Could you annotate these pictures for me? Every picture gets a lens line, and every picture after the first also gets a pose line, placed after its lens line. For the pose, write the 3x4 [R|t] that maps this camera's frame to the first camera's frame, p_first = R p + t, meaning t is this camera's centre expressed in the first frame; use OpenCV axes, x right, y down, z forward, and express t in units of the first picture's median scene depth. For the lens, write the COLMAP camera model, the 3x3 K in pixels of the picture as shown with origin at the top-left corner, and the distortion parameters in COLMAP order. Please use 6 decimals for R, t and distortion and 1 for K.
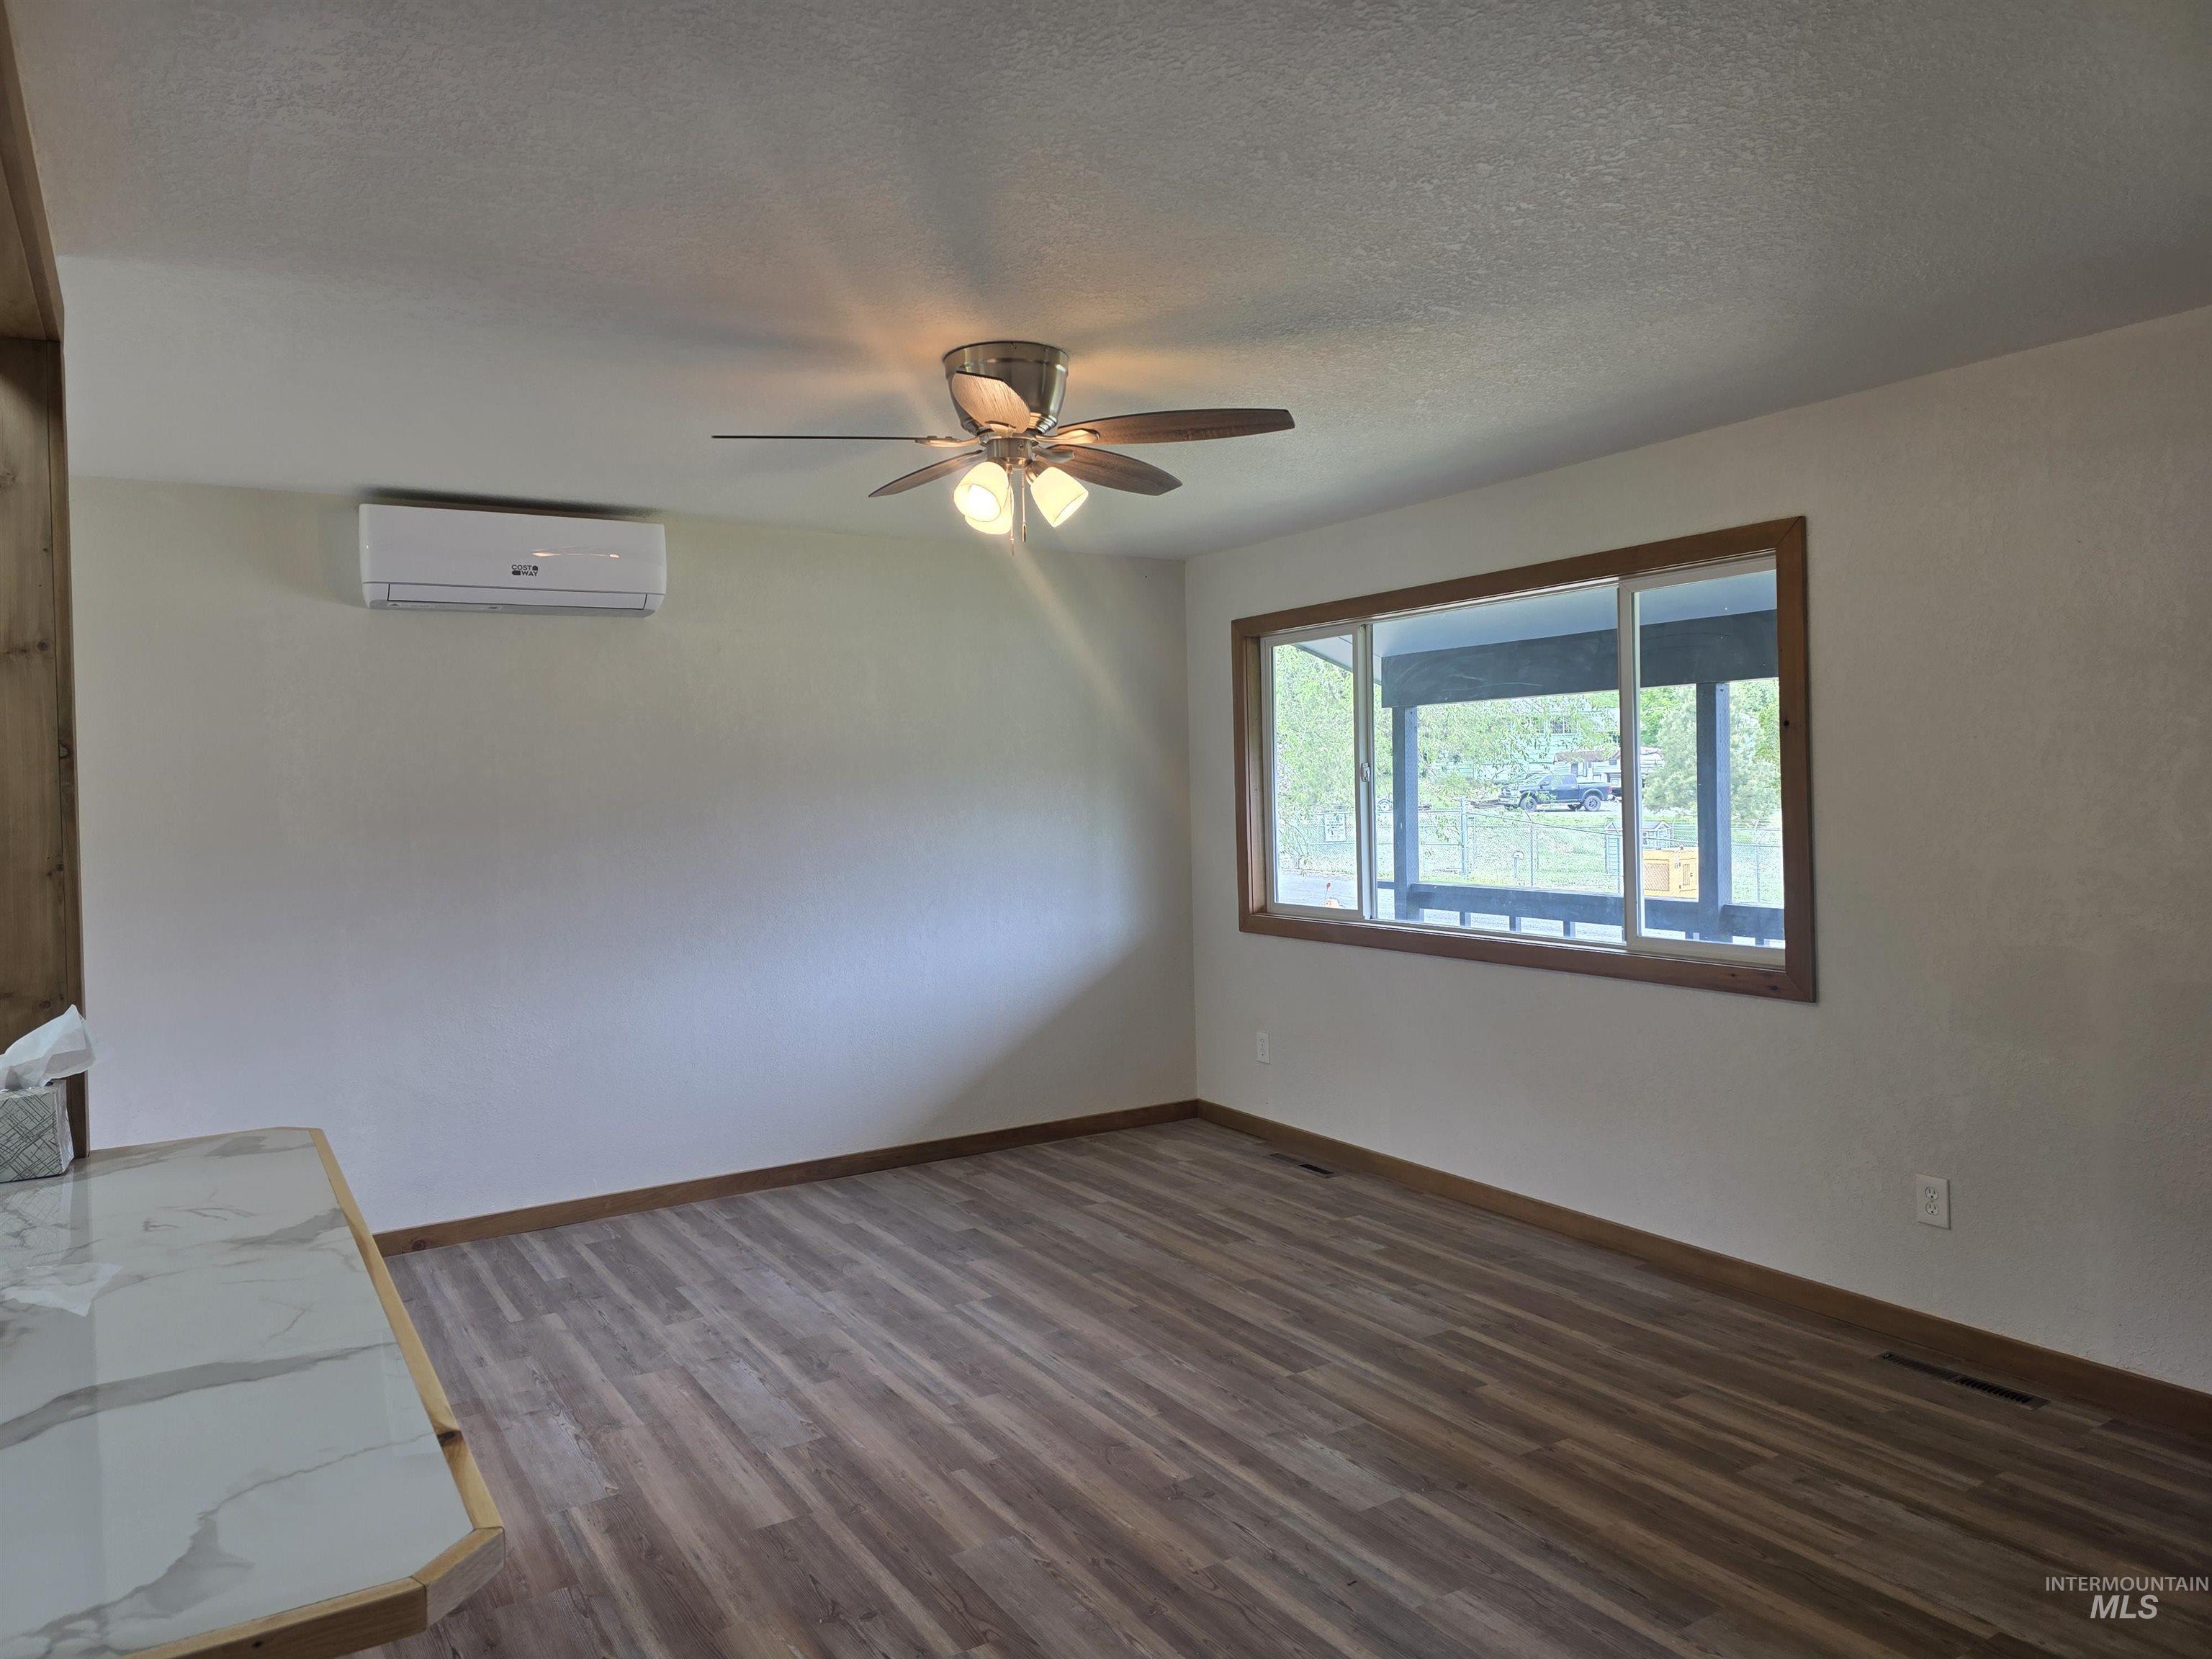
lens RADIAL K [[1478.0, 0, 1099.3], [0, 1478.0, 791.3], [0, 0, 1]] dist [0.069601, -0.079832]
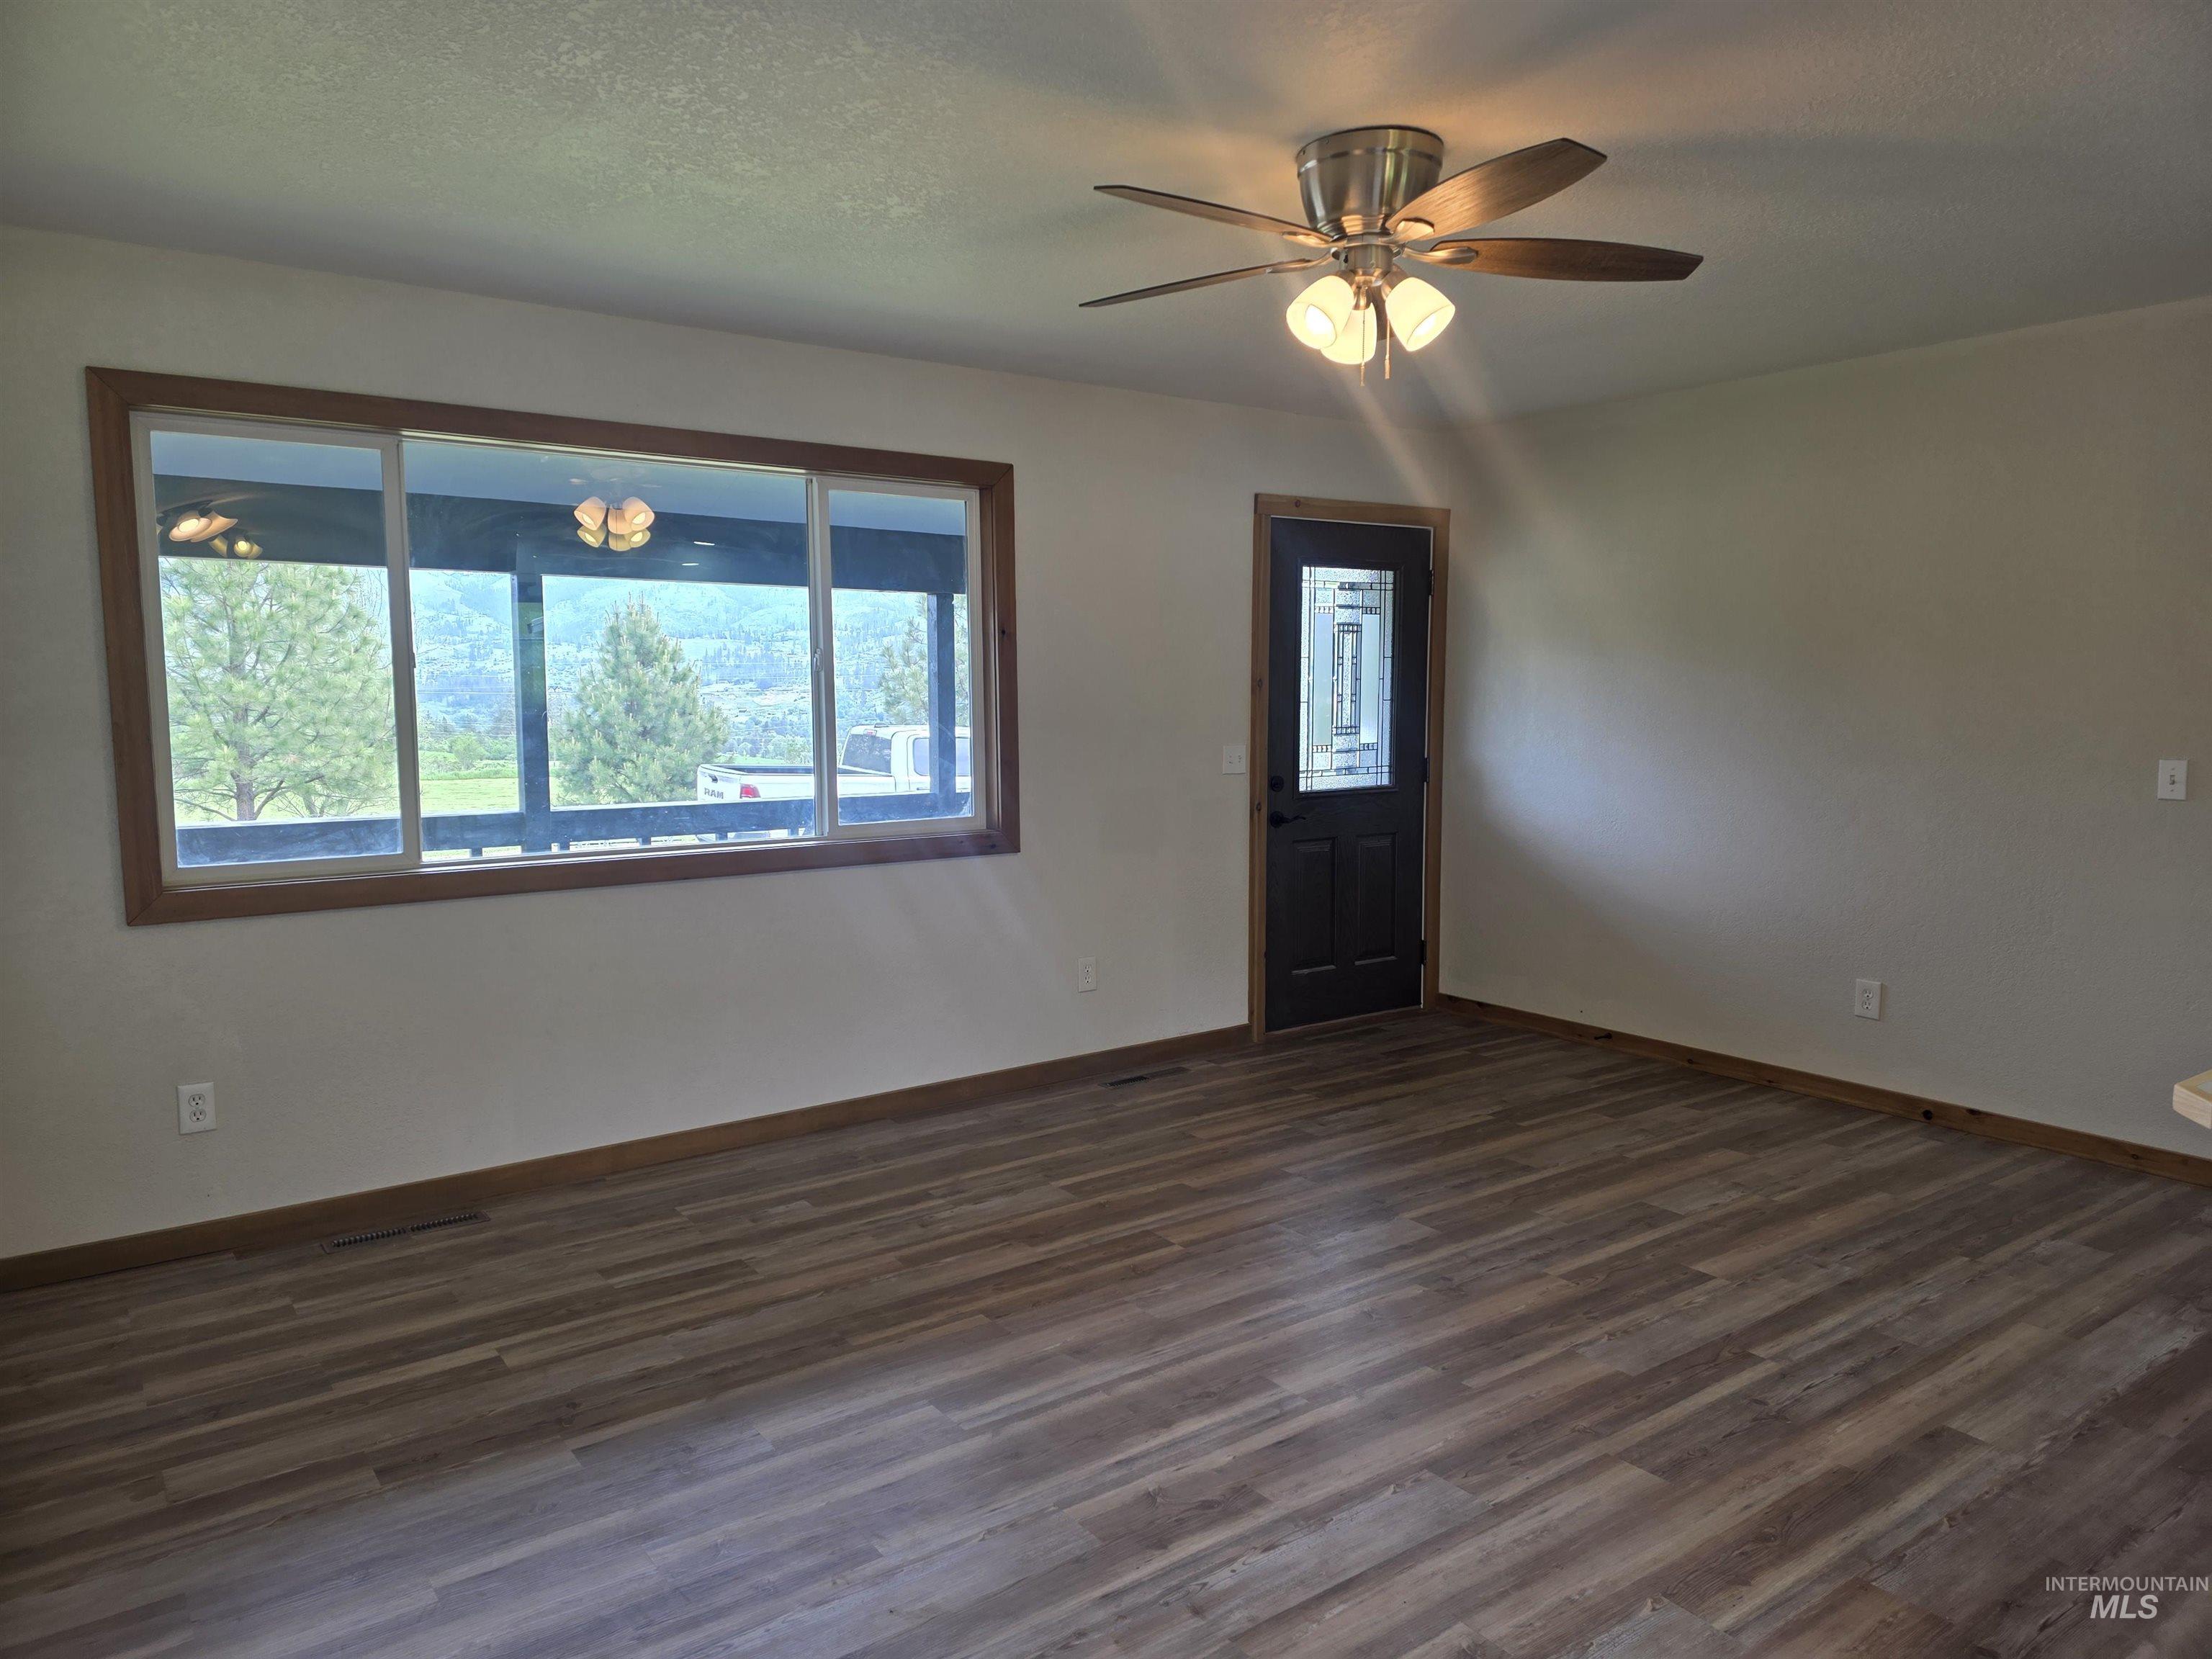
lens RADIAL K [[1463.8, 0, 1110.4], [0, 1463.8, 805.1], [0, 0, 1]] dist [0.081543, -0.082394]
pose [[-0.071069, -0.063541, 0.995446, -0.782126], [0.010171, 0.997871, 0.064422, 0.021796], [-0.997420, 0.014703, -0.070272, 1.018864]]
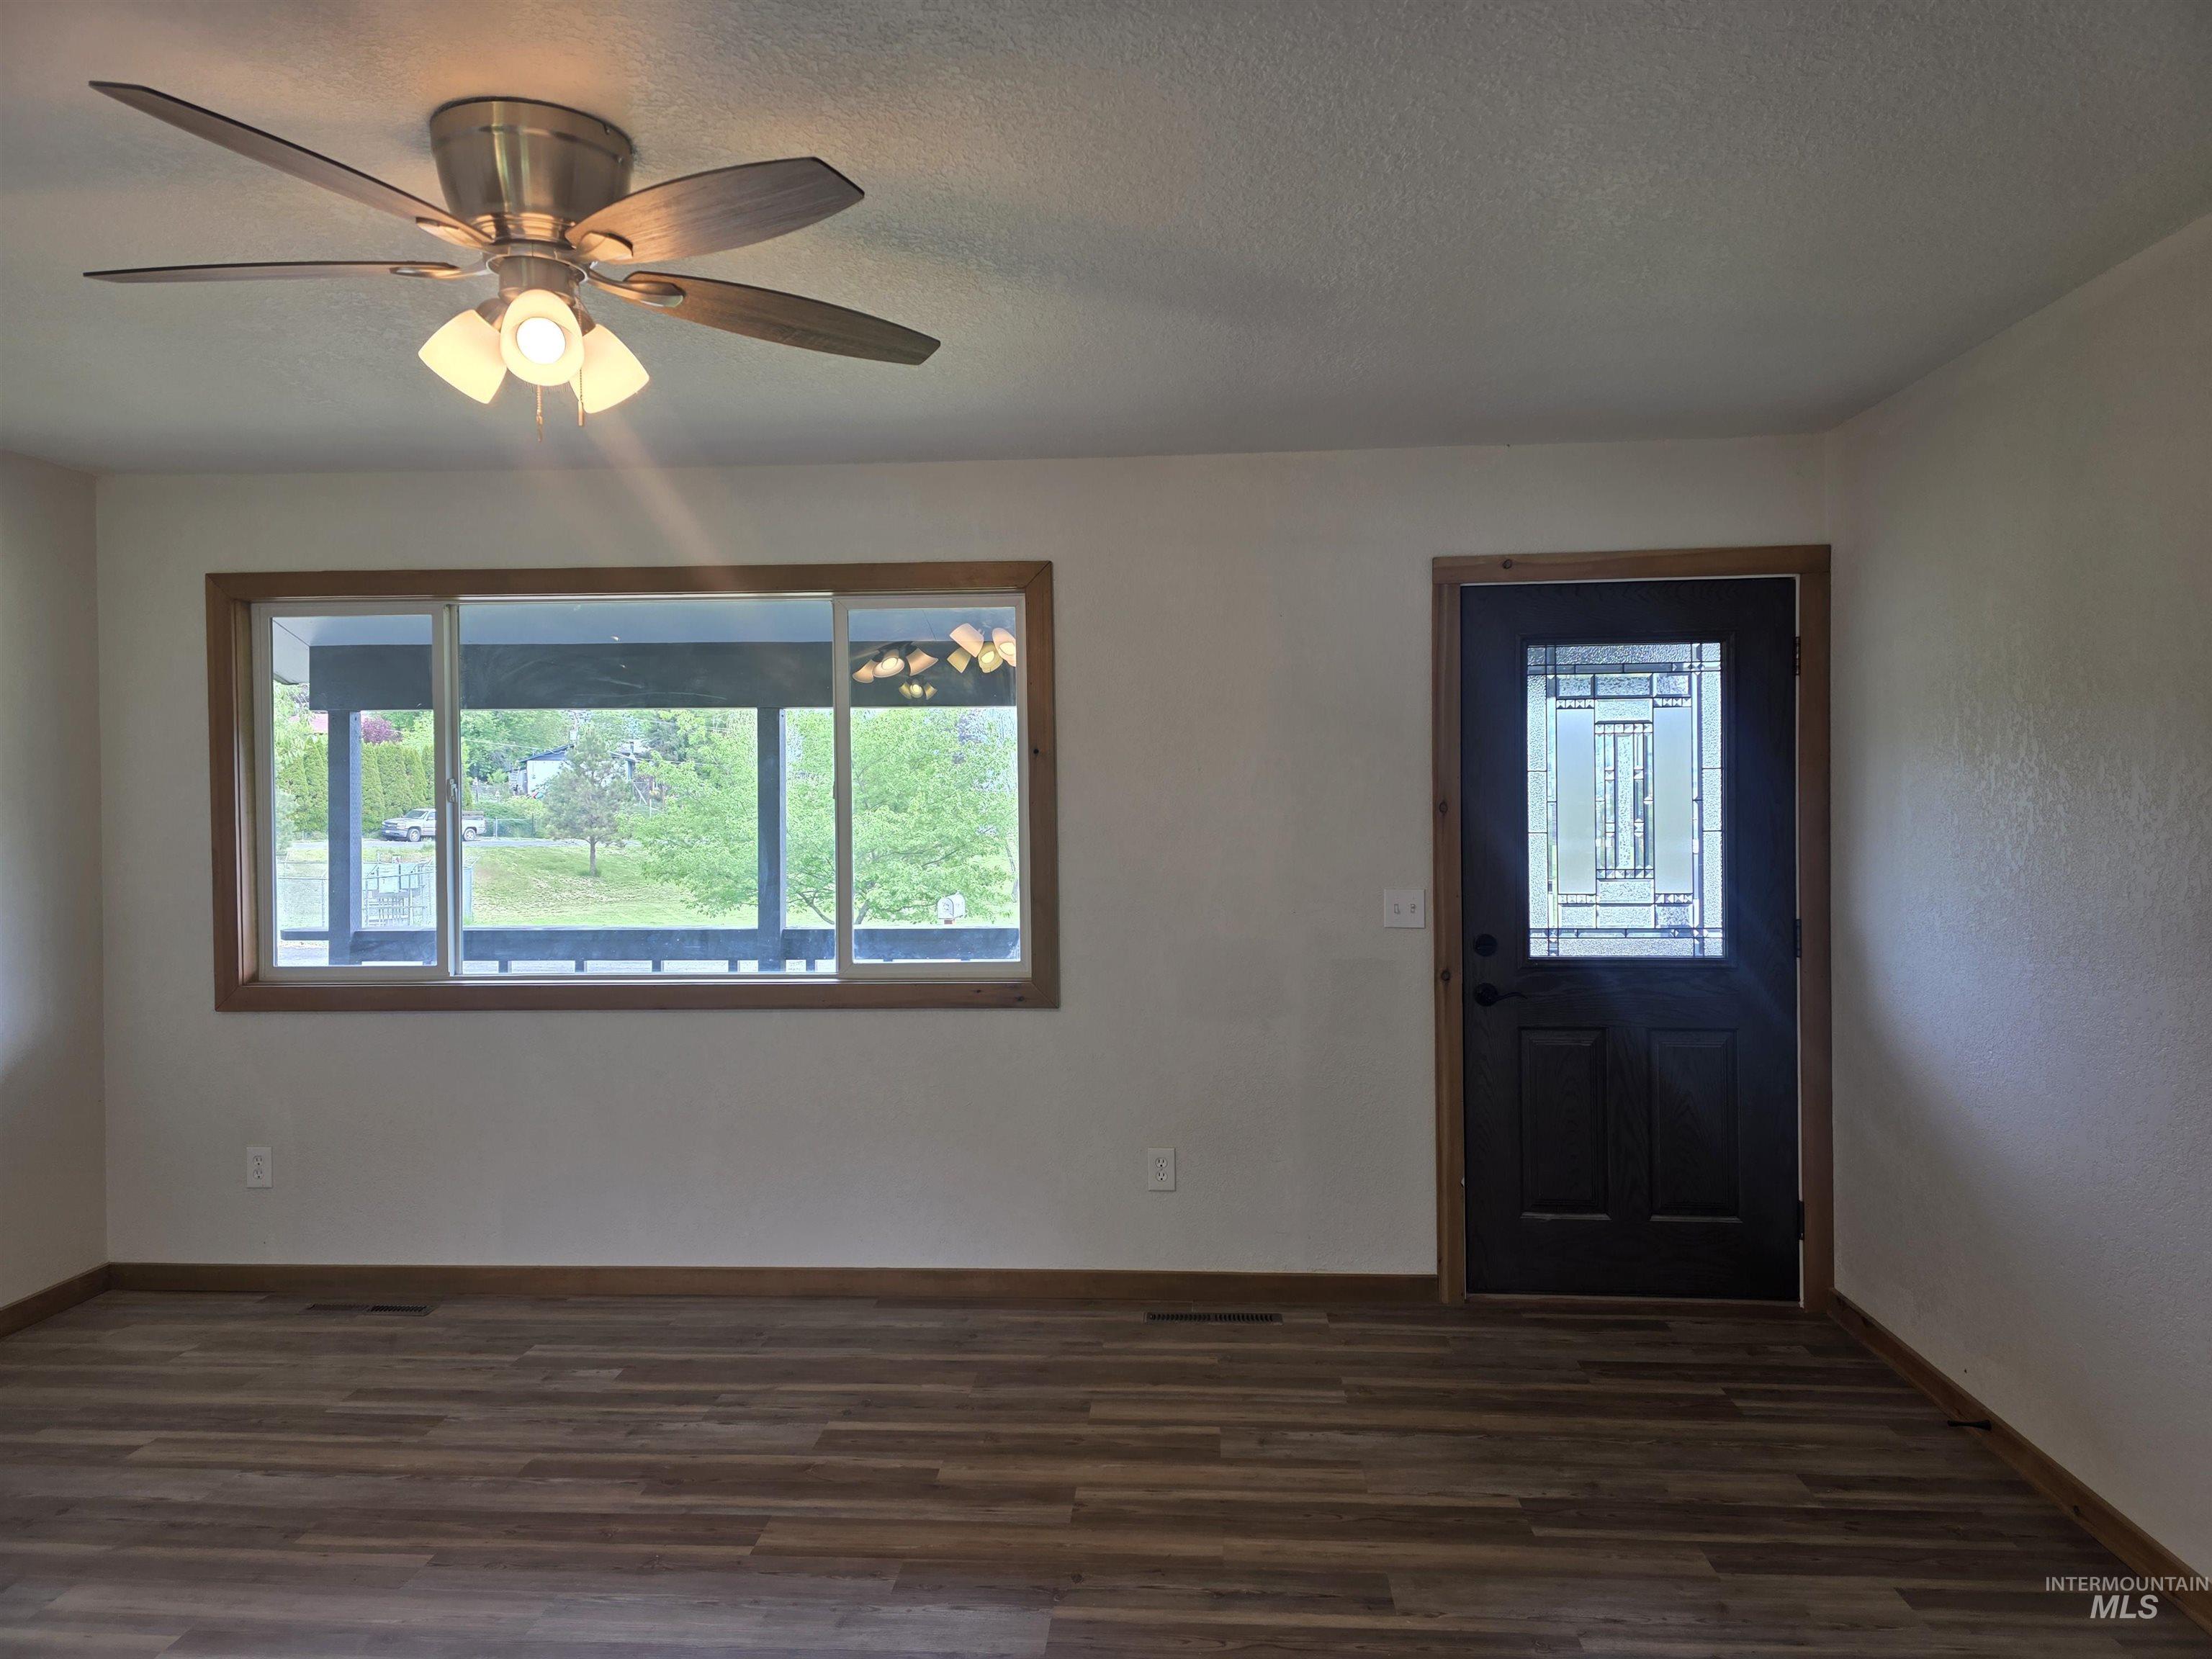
lens RADIAL K [[1467.0, 0, 1098.1], [0, 1467.0, 787.6], [0, 0, 1]] dist [0.066376, -0.062770]
pose [[0.586891, 0.019585, 0.809429, -0.373106], [0.002411, 0.999661, -0.025936, 0.009281], [-0.809663, 0.017173, 0.586644, 0.352304]]
